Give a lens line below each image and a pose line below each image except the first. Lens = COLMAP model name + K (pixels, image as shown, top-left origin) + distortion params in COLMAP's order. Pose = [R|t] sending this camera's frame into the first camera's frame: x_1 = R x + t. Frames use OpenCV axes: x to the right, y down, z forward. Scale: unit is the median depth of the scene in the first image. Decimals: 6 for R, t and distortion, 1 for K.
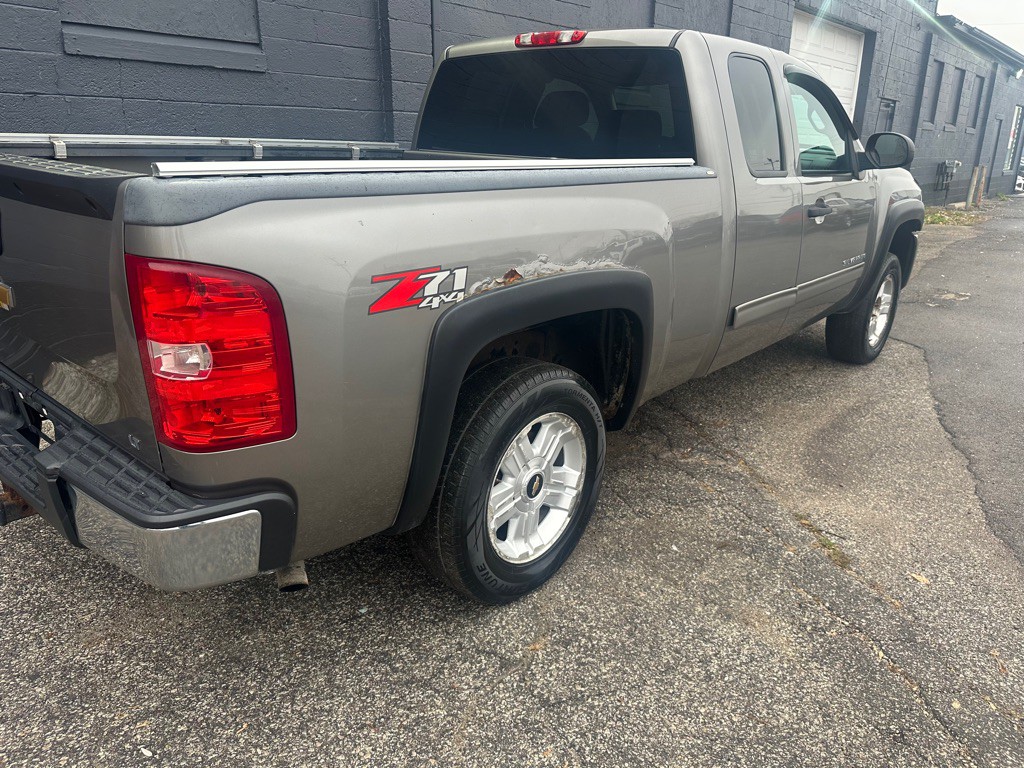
lens RADIAL K [[726.1, 0, 518.2], [0, 726.1, 379.1], [0, 0, 1]] dist [0.002163, -0.004804]
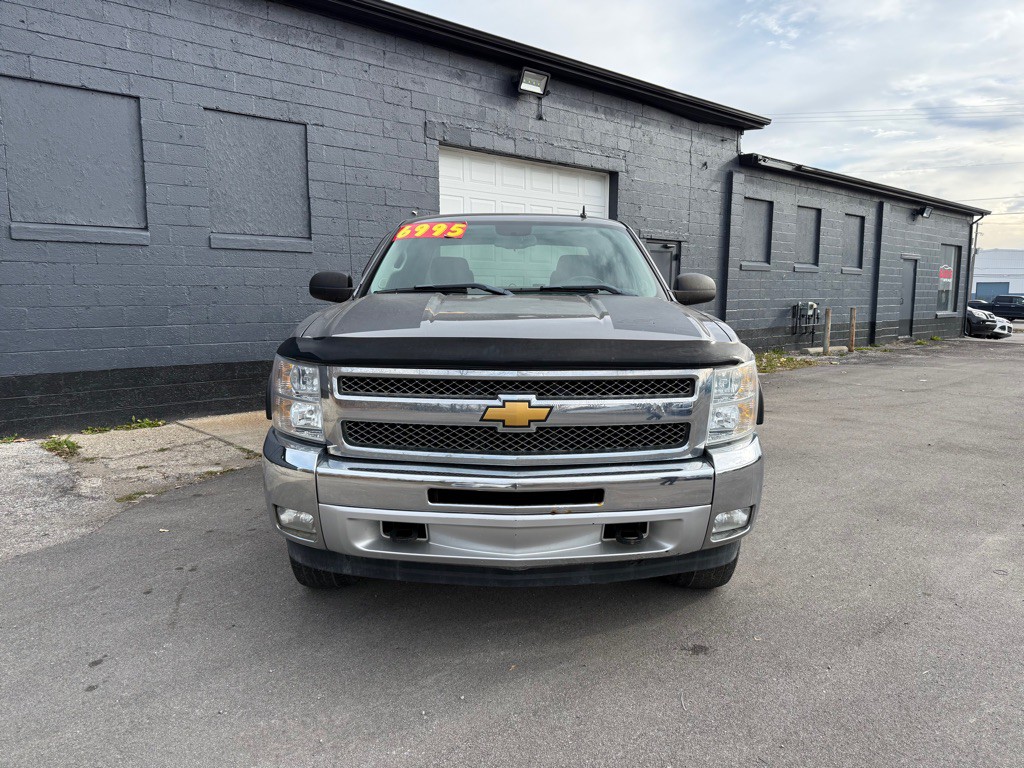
lens RADIAL K [[716.9, 0, 512.0], [0, 716.9, 384.0], [0, 0, 1]] dist [0.031247, -0.032974]
pose [[0.992641, 0.006103, -0.120942, 1.455150], [-0.028405, 0.982599, -0.183552, -0.097190], [0.117718, 0.185637, 0.975542, 0.383121]]
